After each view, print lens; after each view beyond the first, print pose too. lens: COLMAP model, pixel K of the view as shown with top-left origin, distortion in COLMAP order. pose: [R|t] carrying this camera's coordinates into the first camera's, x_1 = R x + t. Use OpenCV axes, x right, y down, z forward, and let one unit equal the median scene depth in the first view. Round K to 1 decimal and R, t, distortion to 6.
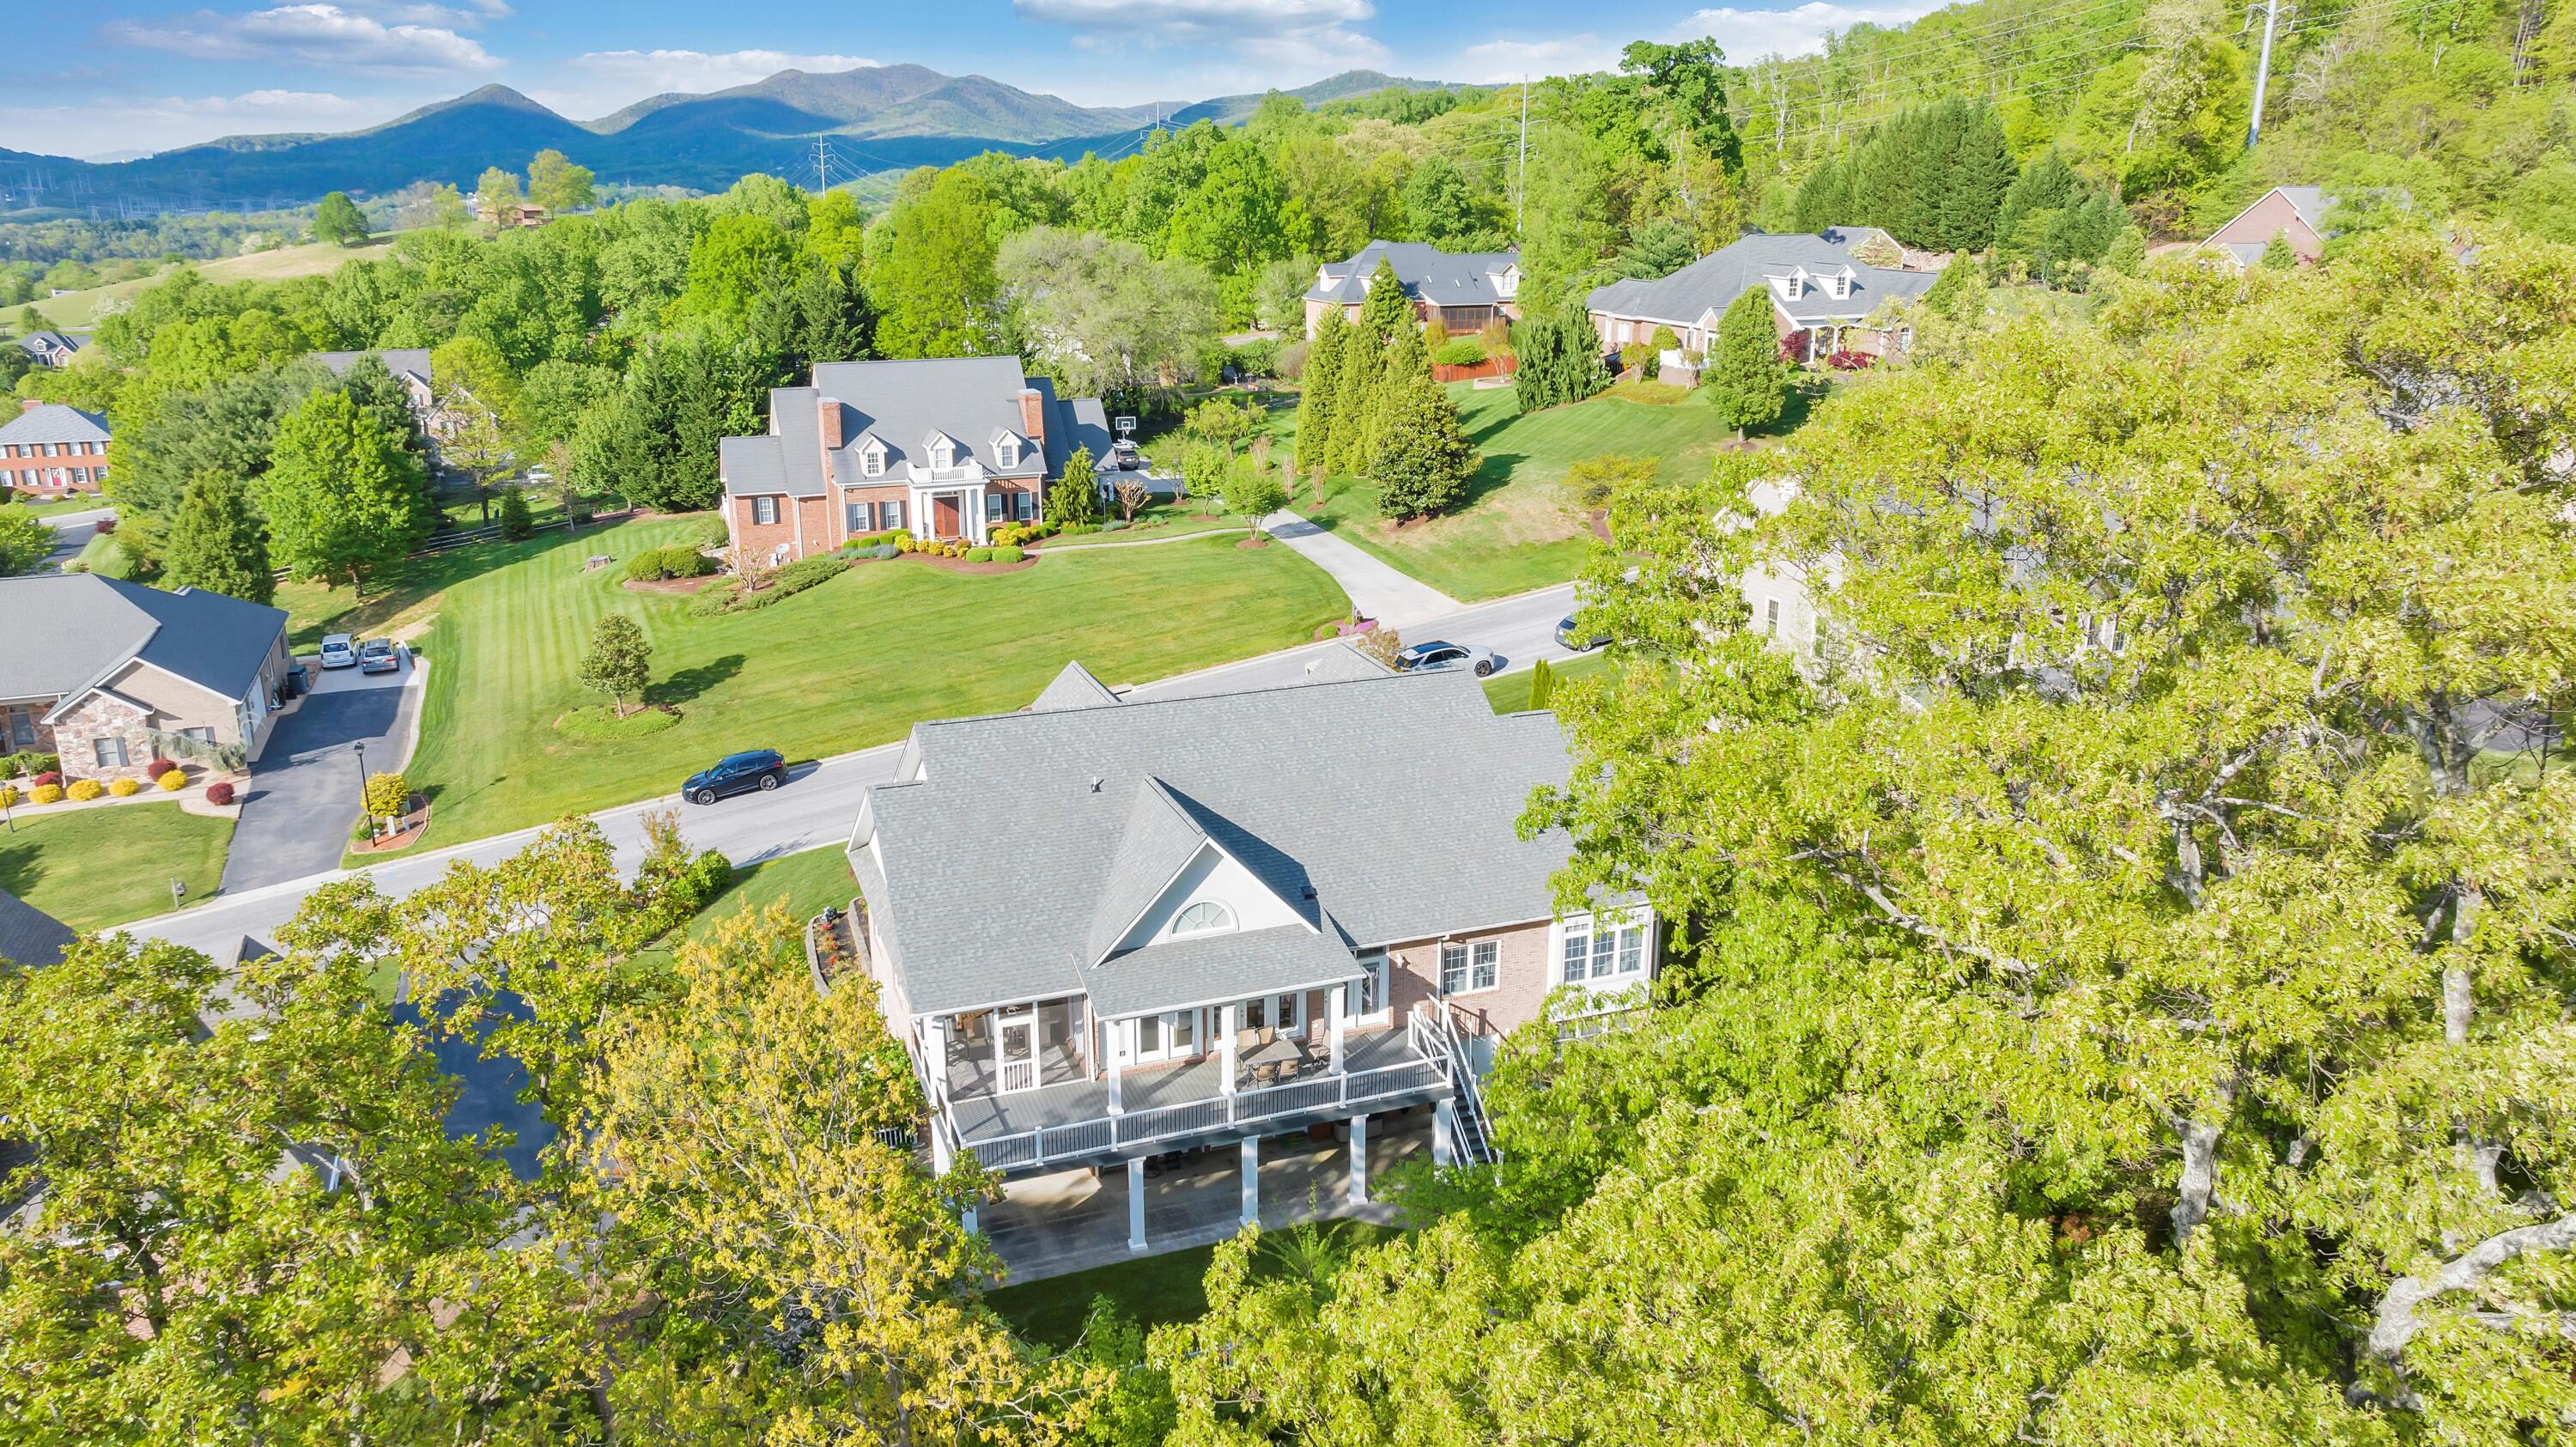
lens RADIAL K [[1840.7, 0, 1288.0], [0, 1840.7, 723.5], [0, 0, 1]] dist [-0.053131, 0.065793]
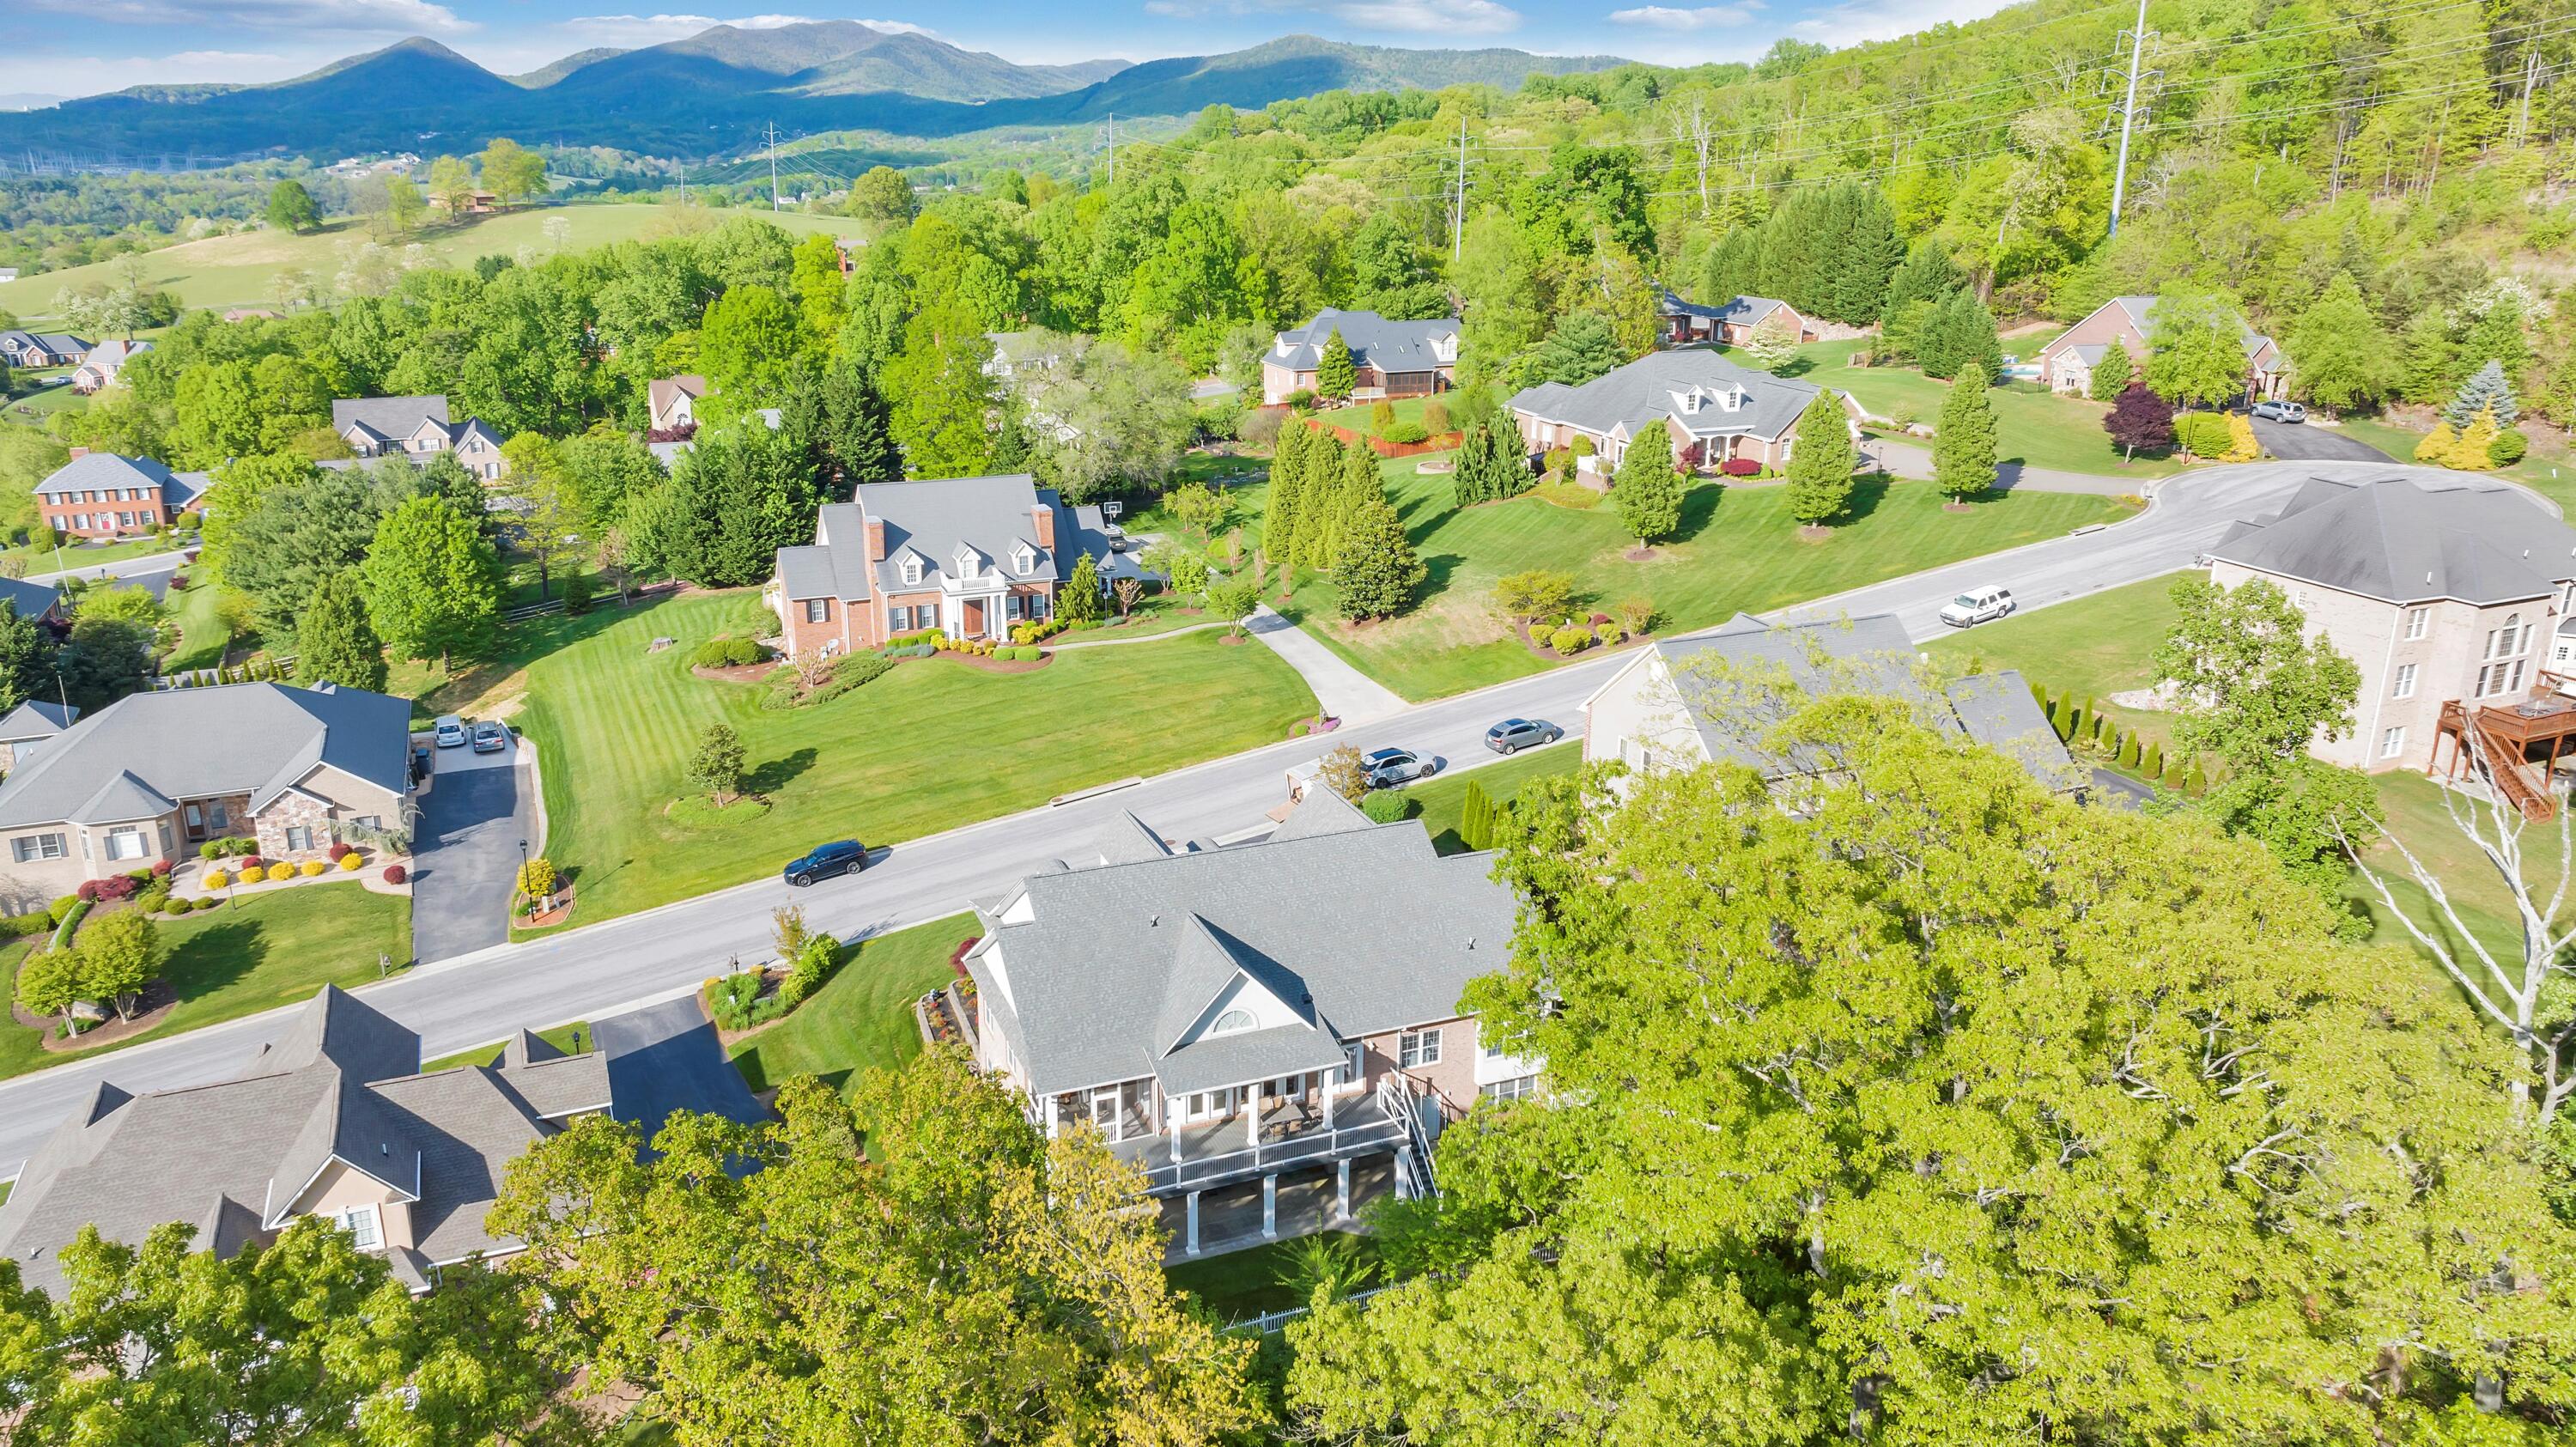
lens RADIAL K [[1838.3, 0, 1288.0], [0, 1838.3, 723.5], [0, 0, 1]] dist [-0.035632, 0.036776]
pose [[0.999432, -0.001145, 0.033678, -0.021905], [0.000414, 0.999765, 0.021684, -0.064985], [-0.033695, -0.021657, 0.999197, -0.175259]]
